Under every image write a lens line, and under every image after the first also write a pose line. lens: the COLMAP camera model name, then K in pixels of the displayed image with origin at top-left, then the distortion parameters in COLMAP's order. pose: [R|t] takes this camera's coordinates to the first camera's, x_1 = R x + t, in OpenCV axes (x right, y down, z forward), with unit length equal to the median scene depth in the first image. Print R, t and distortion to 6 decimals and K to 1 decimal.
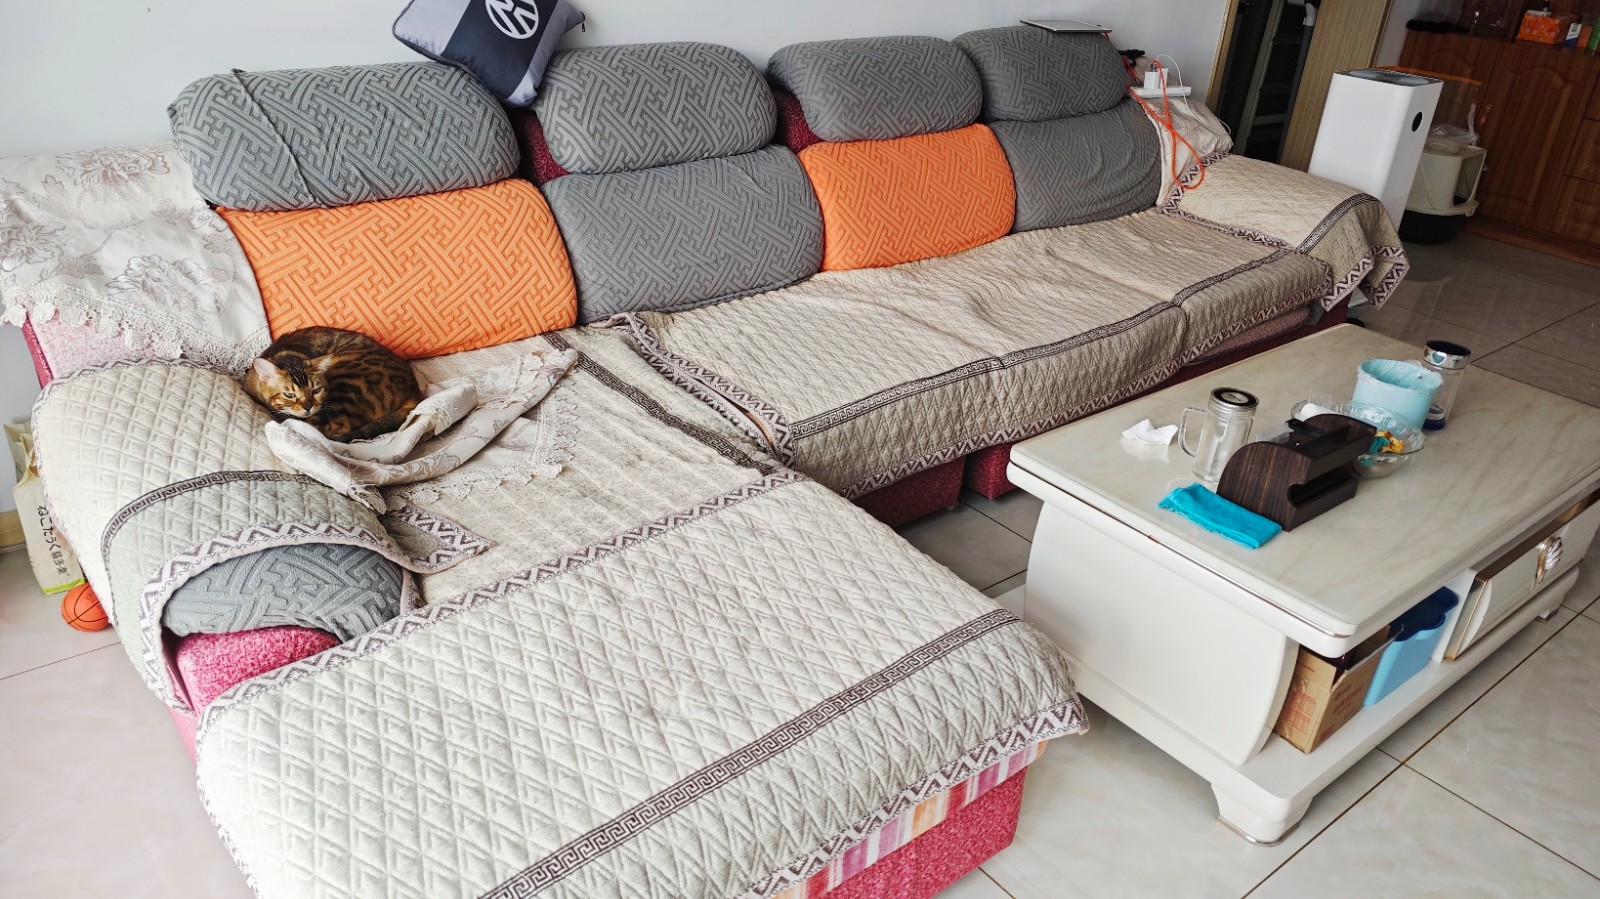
lens RADIAL K [[1164.1, 0, 800.0], [0, 1164.1, 449.5], [0, 0, 1]] dist [0.061302, -0.118641]
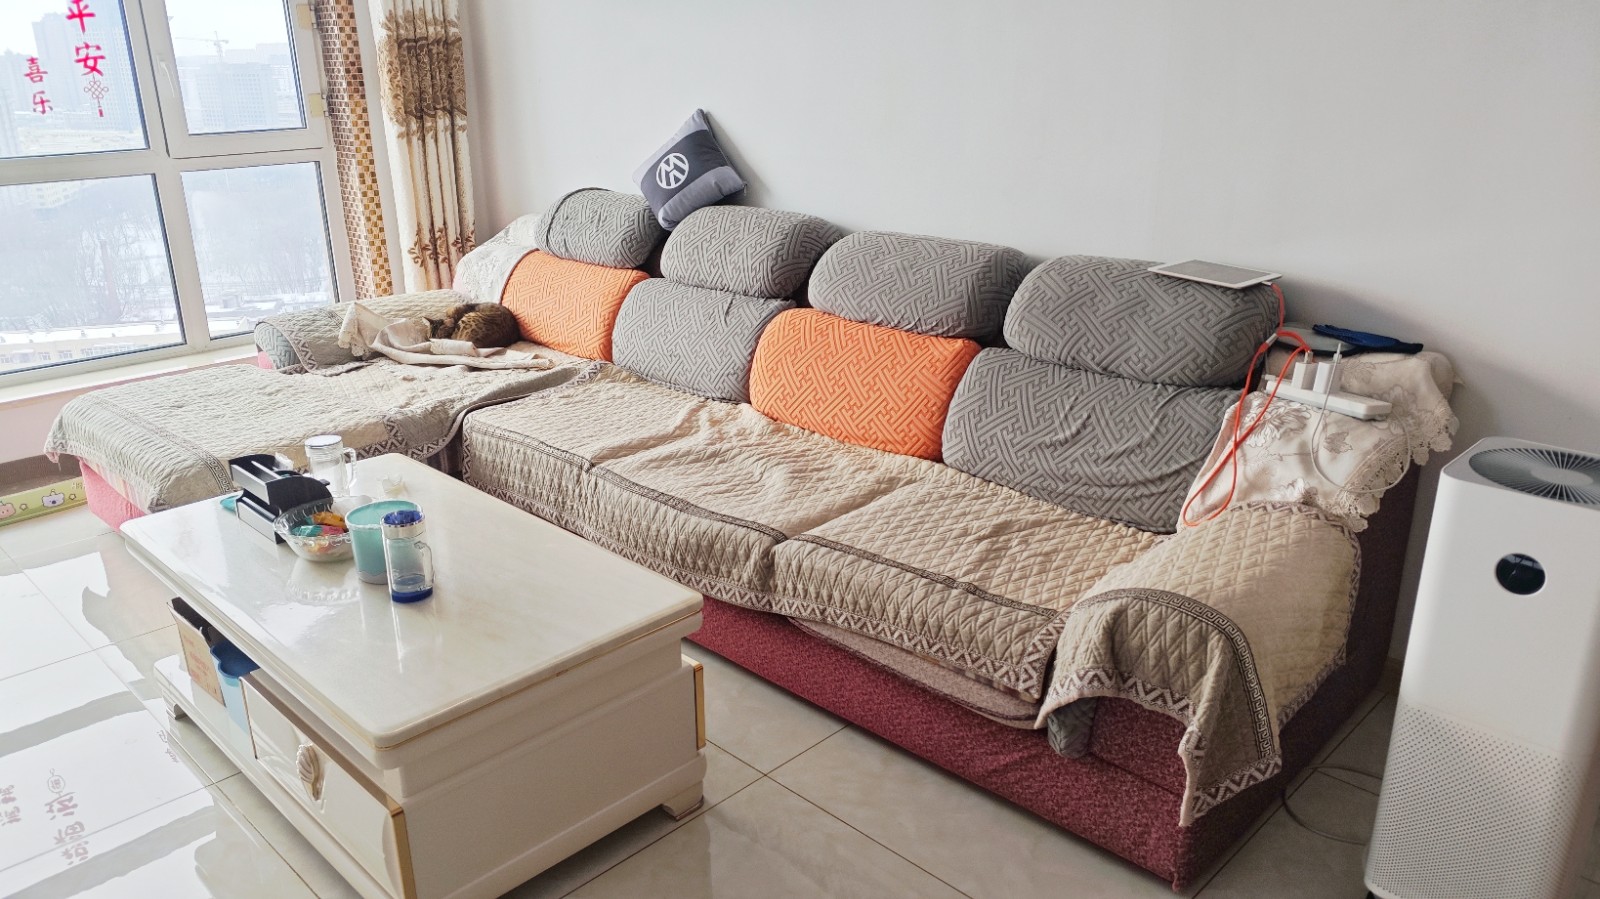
lens RADIAL K [[1164.1, 0, 800.0], [0, 1164.1, 449.5], [0, 0, 1]] dist [0.061302, -0.118641]
pose [[0.107108, 0.265990, -0.958007, 1.317589], [-0.448353, 0.872939, 0.192244, -0.411636], [0.887416, 0.408934, 0.212756, 0.937164]]
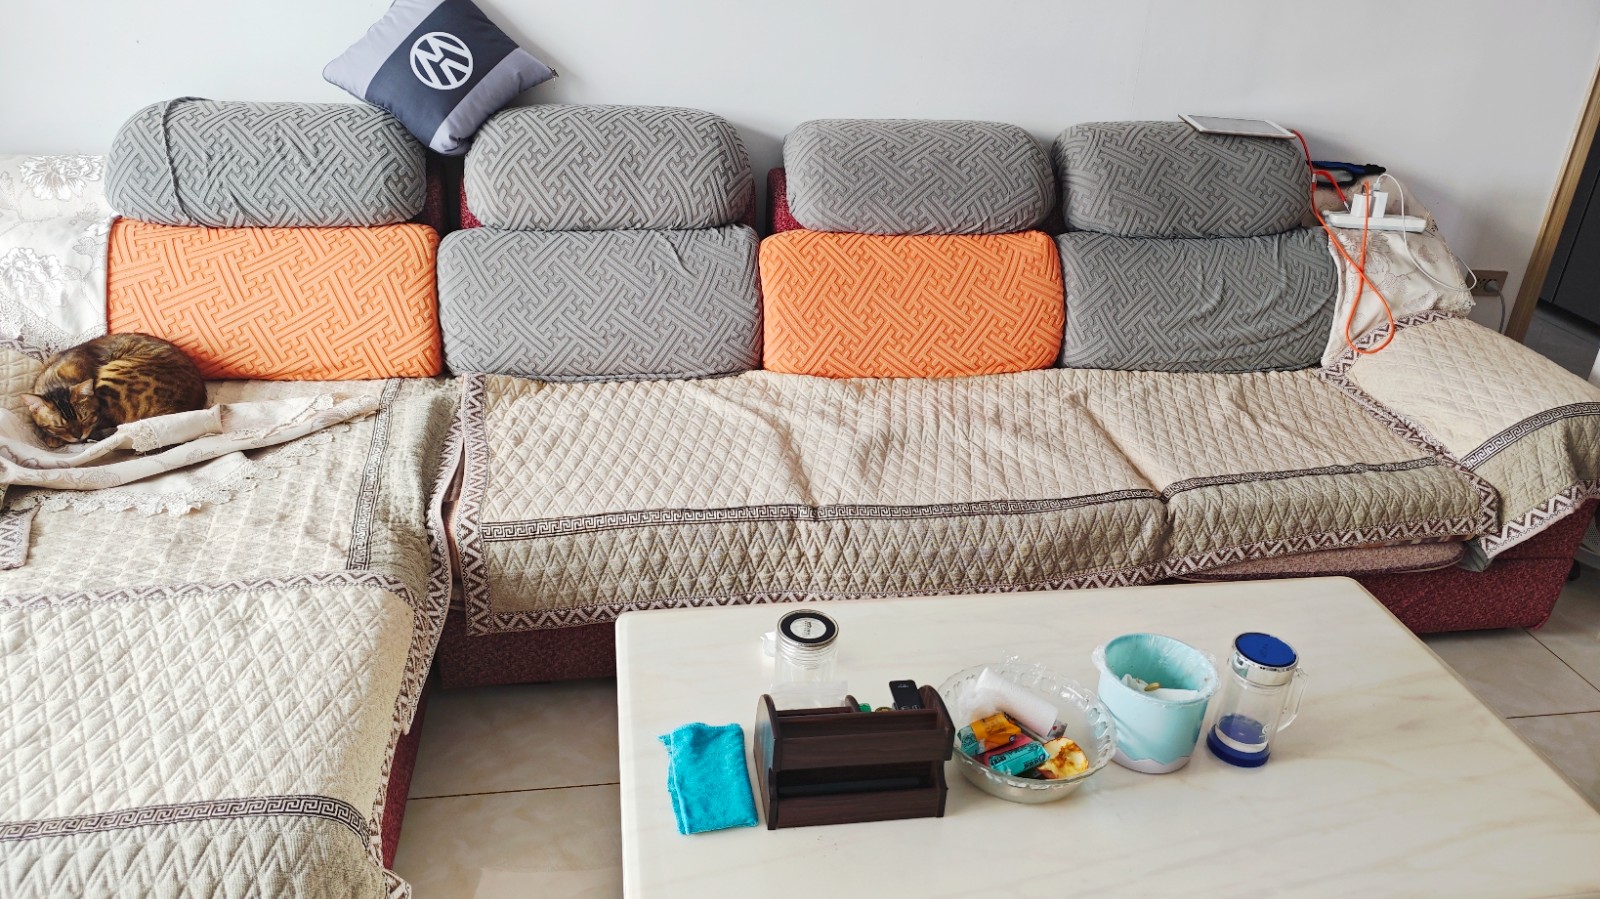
lens RADIAL K [[1164.1, 0, 800.0], [0, 1164.1, 449.5], [0, 0, 1]] dist [0.061302, -0.118641]
pose [[0.867783, 0.209459, -0.450643, 0.529014], [-0.229004, 0.973358, 0.011436, -0.126693], [0.441032, 0.093275, 0.892631, 0.256301]]
